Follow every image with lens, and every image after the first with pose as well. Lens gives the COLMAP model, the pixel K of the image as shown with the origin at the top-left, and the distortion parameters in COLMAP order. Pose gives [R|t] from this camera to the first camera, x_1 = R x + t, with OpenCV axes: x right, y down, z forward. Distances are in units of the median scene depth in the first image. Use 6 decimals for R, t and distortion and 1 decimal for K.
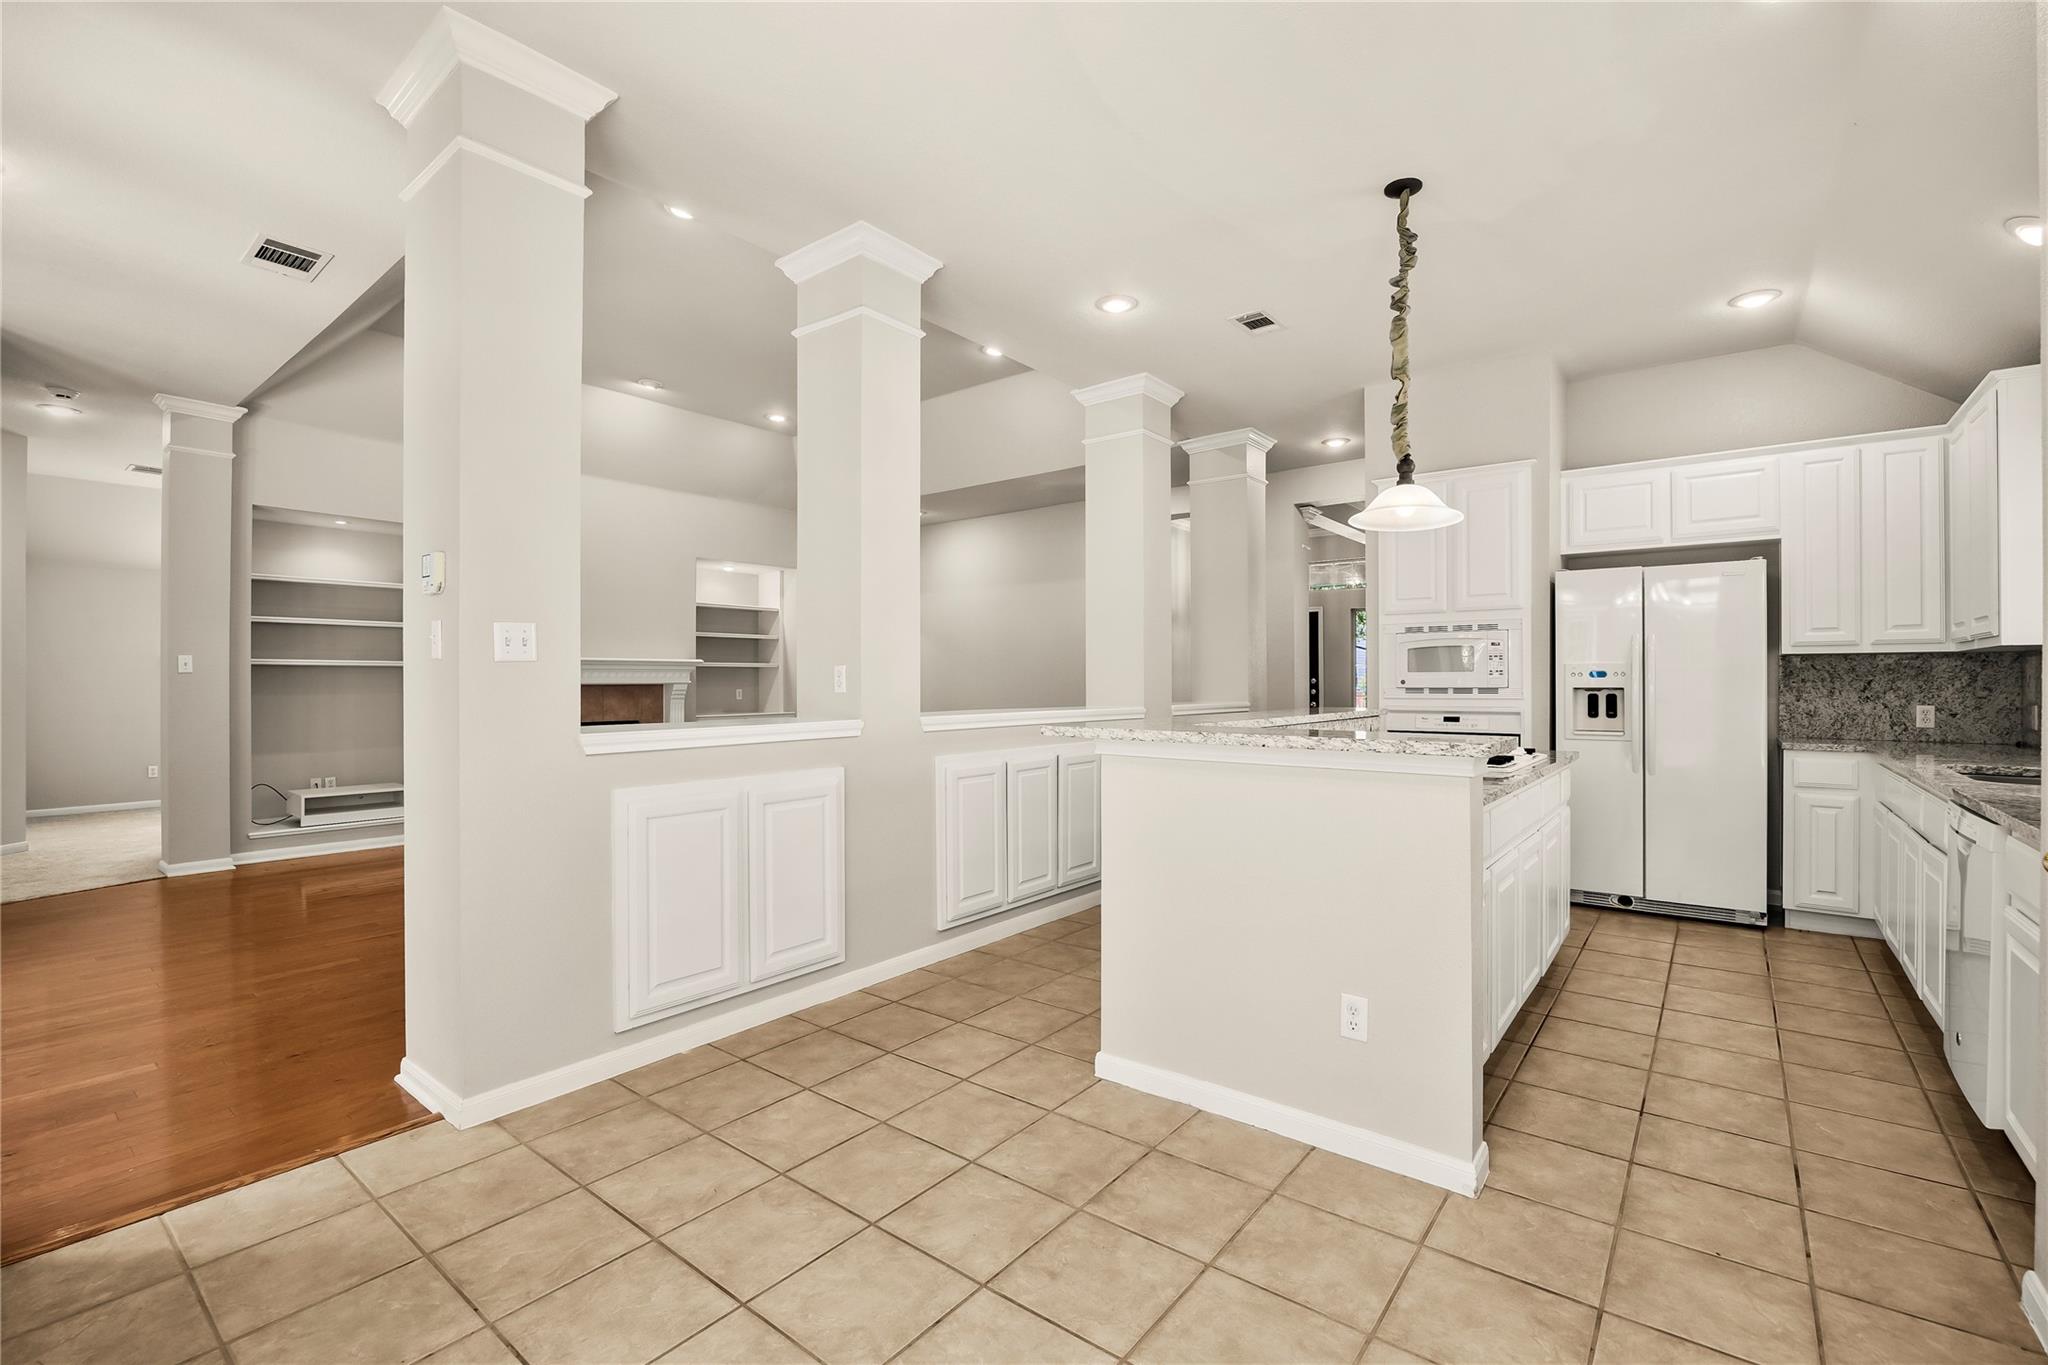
lens RADIAL K [[893.3, 0, 1023.4], [0, 893.3, 682.4], [0, 0, 1]] dist [-0.000265, -0.000023]
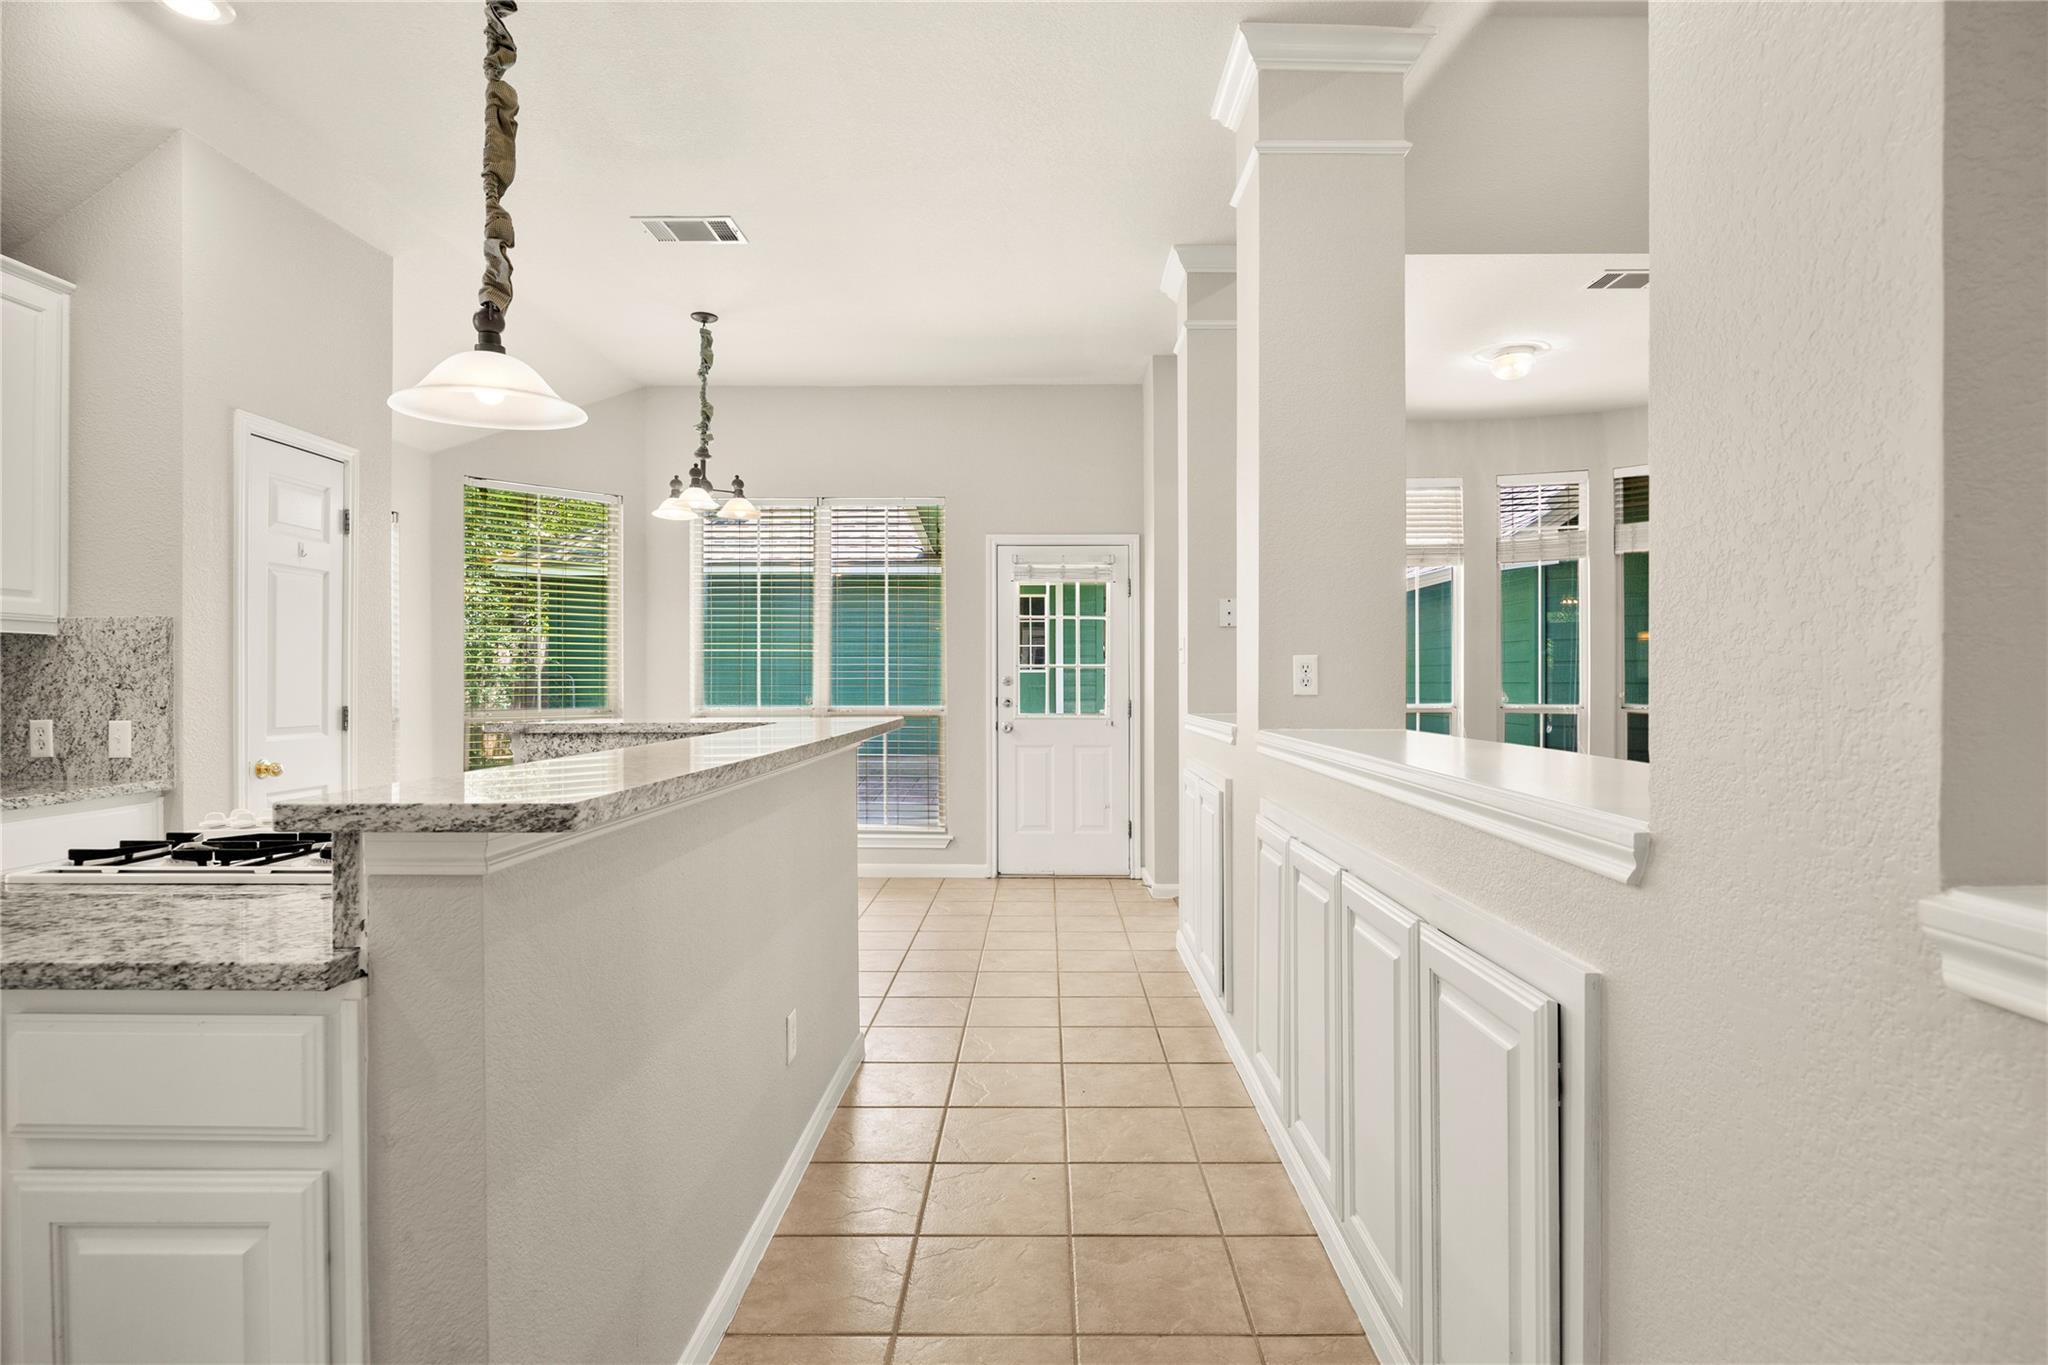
lens RADIAL K [[1031.7, 0, 1028.0], [0, 1031.7, 679.4], [0, 0, 1]] dist [0.000073, 0.000007]
pose [[-0.792813, 0.005259, -0.609442, 0.621803], [0.003470, 0.999986, 0.004116, -0.004698], [0.609455, 0.001149, -0.792820, 1.928501]]
